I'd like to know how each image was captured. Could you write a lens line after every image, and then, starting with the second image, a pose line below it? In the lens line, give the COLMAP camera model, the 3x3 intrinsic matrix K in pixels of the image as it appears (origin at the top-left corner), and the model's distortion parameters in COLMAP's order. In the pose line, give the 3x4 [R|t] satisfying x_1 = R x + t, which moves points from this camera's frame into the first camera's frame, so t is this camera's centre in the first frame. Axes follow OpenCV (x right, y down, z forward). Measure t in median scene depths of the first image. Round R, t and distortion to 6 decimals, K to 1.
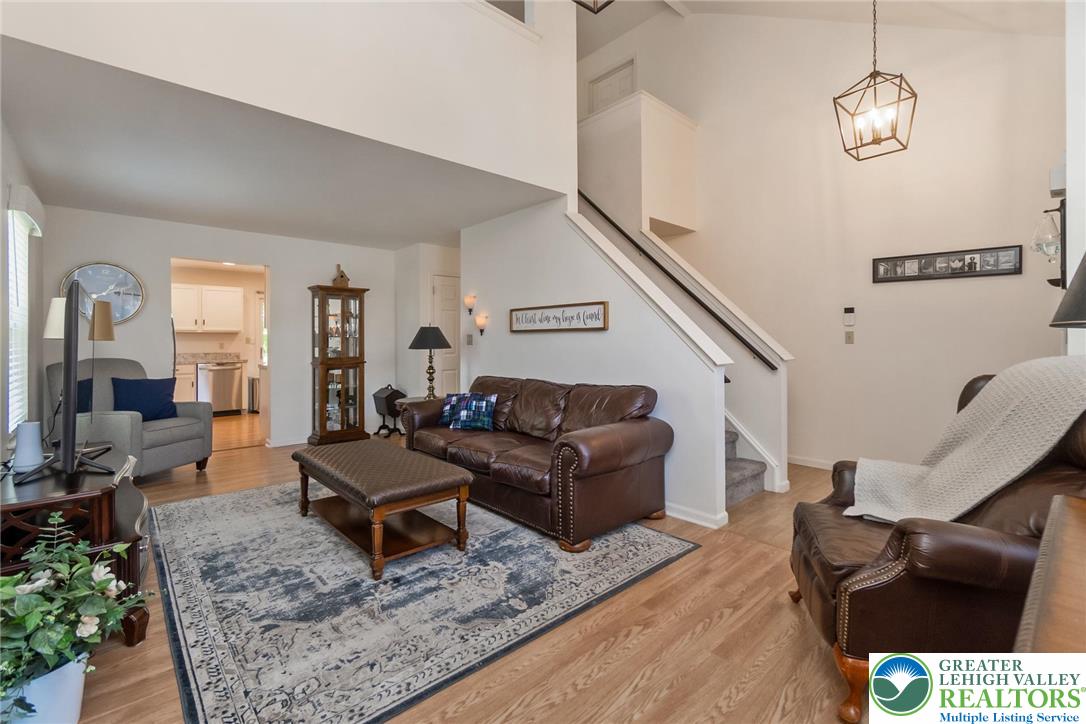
lens RADIAL K [[479.6, 0, 544.4], [0, 479.6, 353.5], [0, 0, 1]] dist [0.001003, 0.000723]
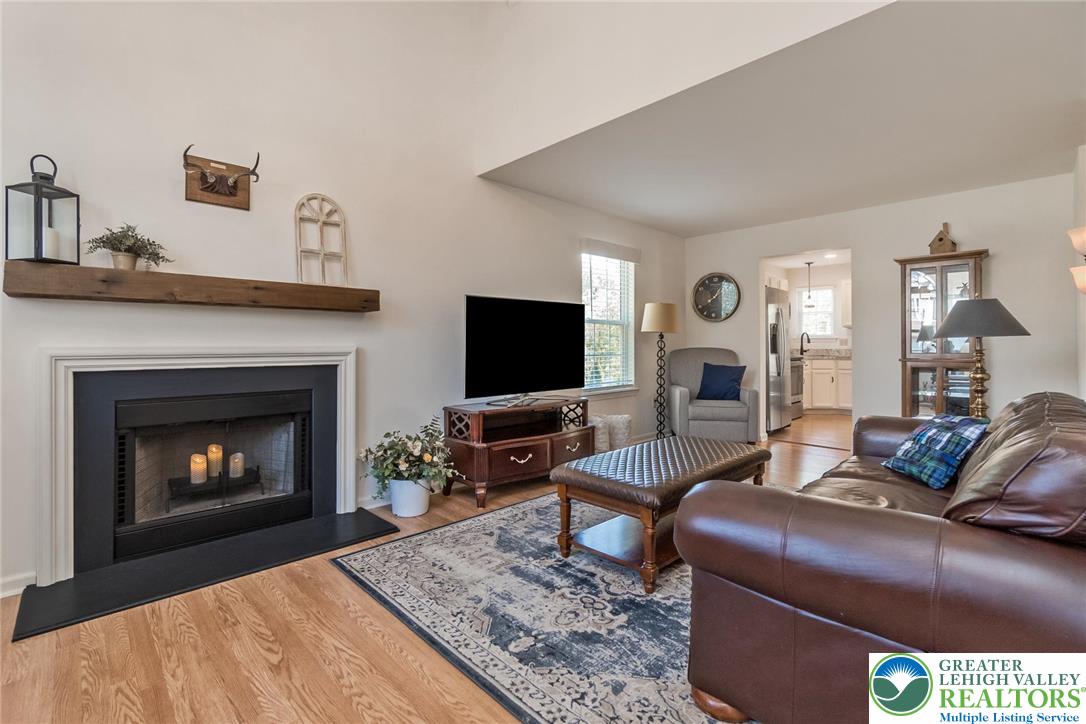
lens RADIAL K [[479.6, 0, 537.4], [0, 479.6, 343.9], [0, 0, 1]] dist [0.001003, 0.000723]
pose [[0.021045, -0.002792, -0.999775, 0.722537], [-0.013757, 0.999901, -0.003082, 0.016818], [0.999684, 0.013819, 0.021005, 0.958511]]
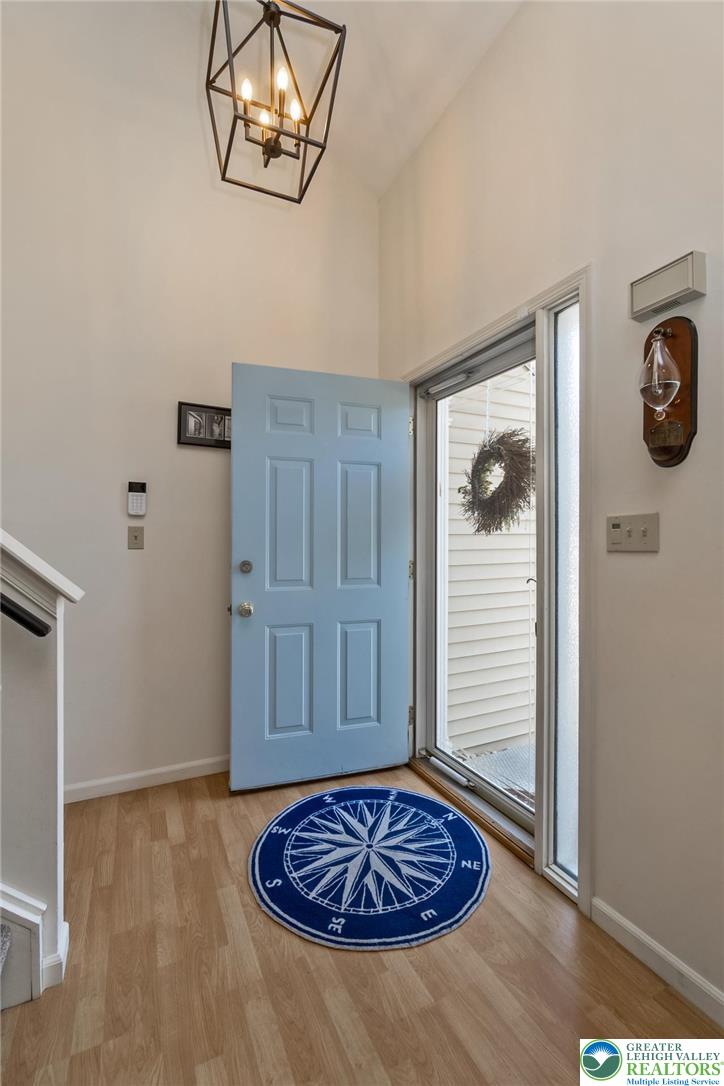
lens RADIAL K [[479.6, 0, 361.5], [0, 479.6, 540.5], [0, 0, 1]] dist [0.001003, 0.000723]
pose [[0.297775, -0.002359, 0.954633, 0.369326], [0.017573, 0.999841, -0.003011, -0.047235], [-0.954474, 0.017672, 0.297769, 1.137489]]
